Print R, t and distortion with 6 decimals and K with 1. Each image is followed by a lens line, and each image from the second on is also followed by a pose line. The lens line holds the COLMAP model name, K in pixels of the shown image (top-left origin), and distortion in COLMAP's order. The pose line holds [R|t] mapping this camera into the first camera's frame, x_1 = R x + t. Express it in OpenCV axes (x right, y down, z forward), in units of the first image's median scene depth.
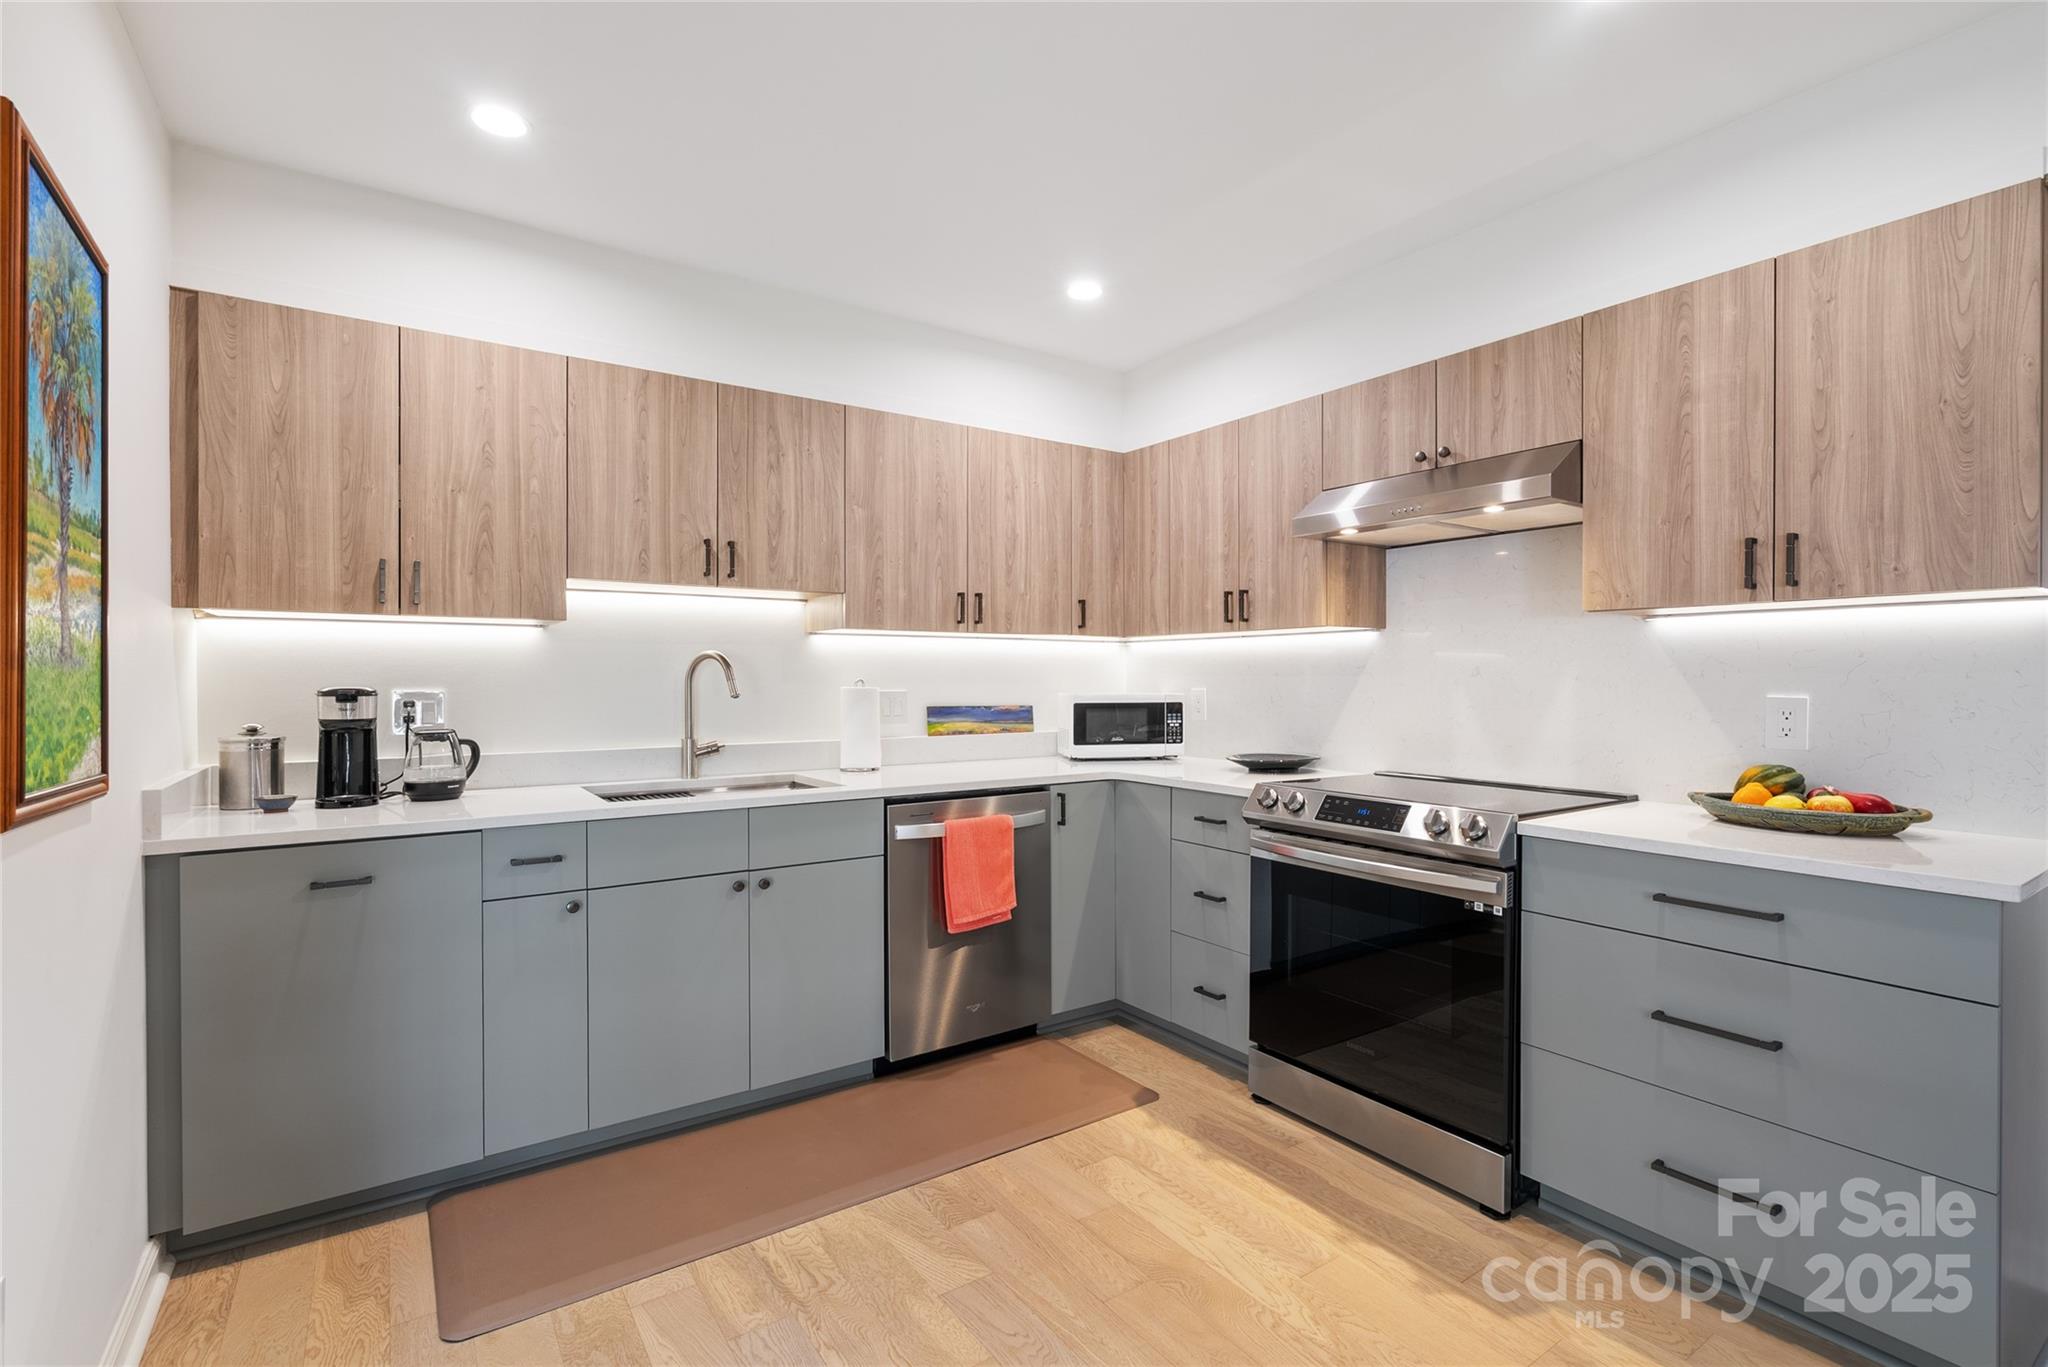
lens RADIAL K [[936.3, 0, 1022.4], [0, 936.3, 678.1], [0, 0, 1]] dist [-0.004095, 0.000341]
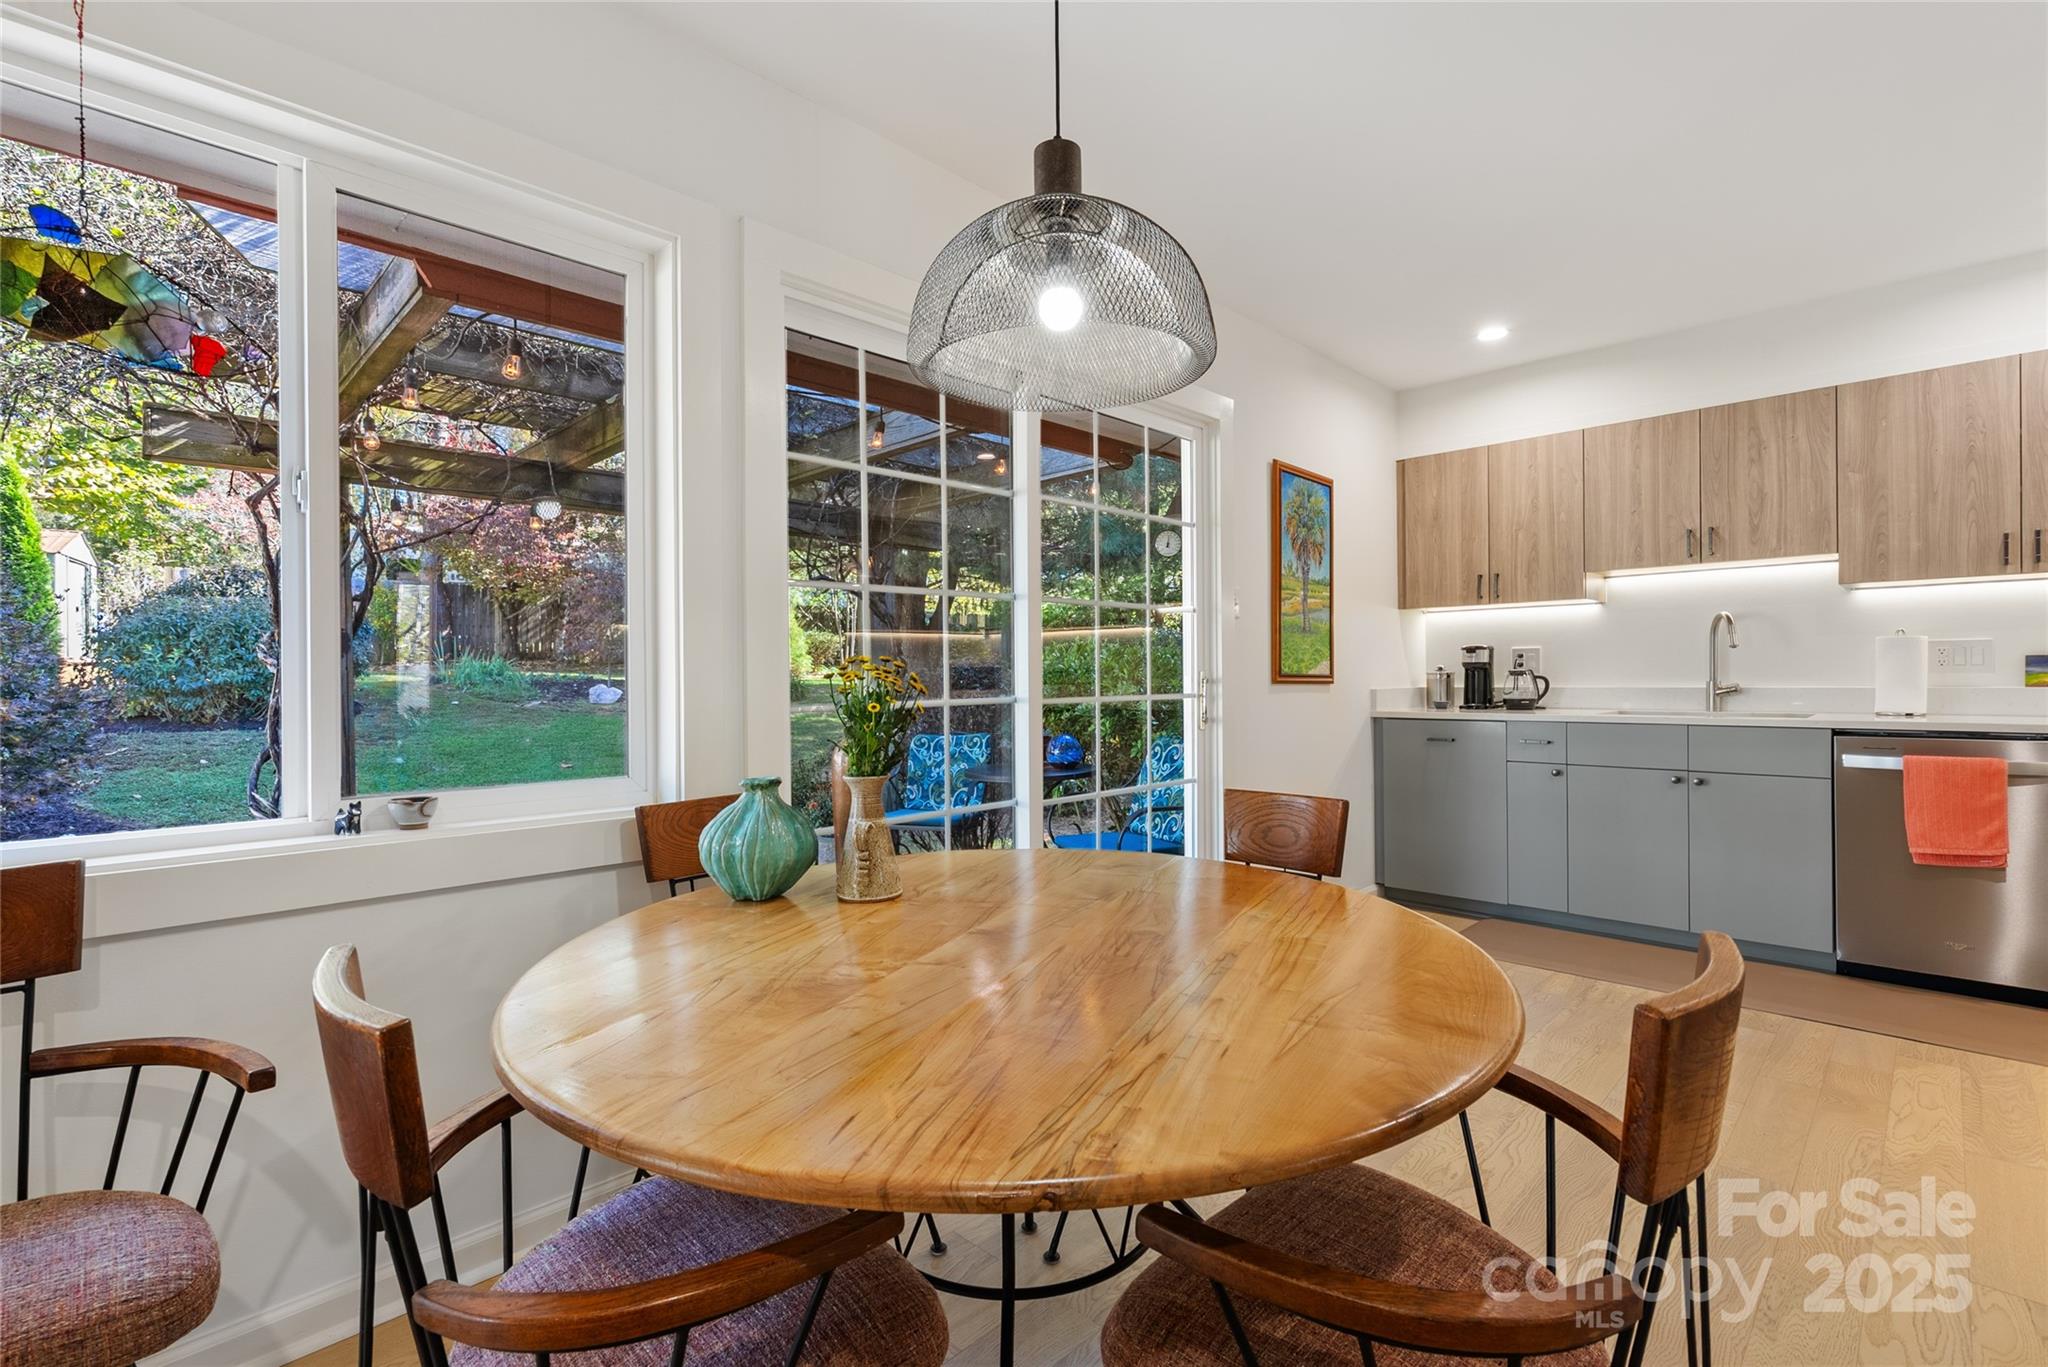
lens RADIAL K [[936.3, 0, 1022.4], [0, 936.3, 678.1], [0, 0, 1]] dist [-0.004095, 0.000341]
pose [[0.181038, 0.001400, -0.983475, 0.847965], [0.010358, 0.999941, 0.003330, 0.053507], [0.983422, -0.010790, 0.181013, -0.198366]]
